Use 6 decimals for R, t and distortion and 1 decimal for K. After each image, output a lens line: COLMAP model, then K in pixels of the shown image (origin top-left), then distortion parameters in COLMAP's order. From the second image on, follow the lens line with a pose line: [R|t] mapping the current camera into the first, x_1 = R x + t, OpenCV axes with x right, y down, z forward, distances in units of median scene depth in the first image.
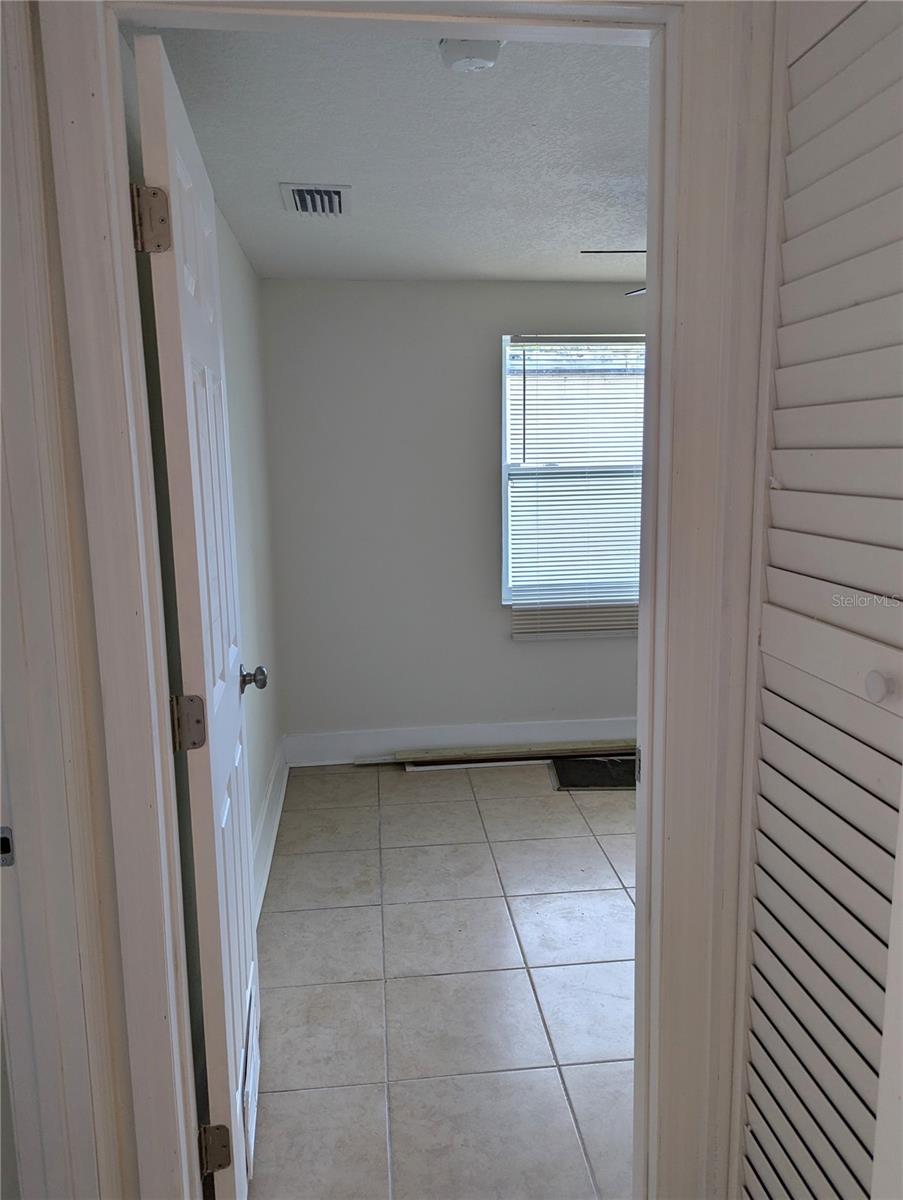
lens RADIAL K [[851.4, 0, 451.6], [0, 851.4, 598.9], [0, 0, 1]] dist [0.058900, -0.047745]
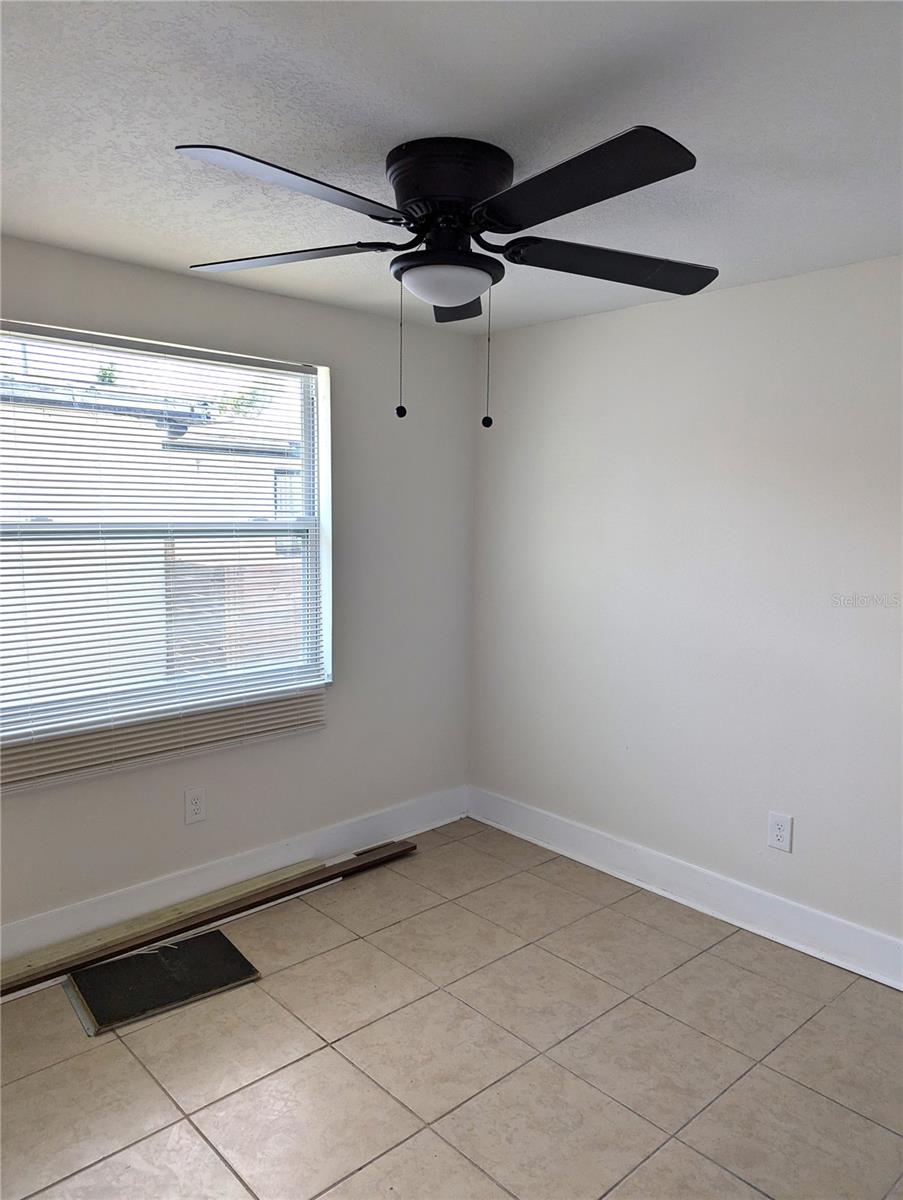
lens RADIAL K [[851.4, 0, 450.8], [0, 851.4, 601.8], [0, 0, 1]] dist [0.058900, -0.047745]
pose [[0.794573, -0.040813, 0.605796, -0.037548], [0.074437, 0.996760, -0.030480, -0.050558], [-0.602589, 0.069312, 0.795036, 0.288024]]
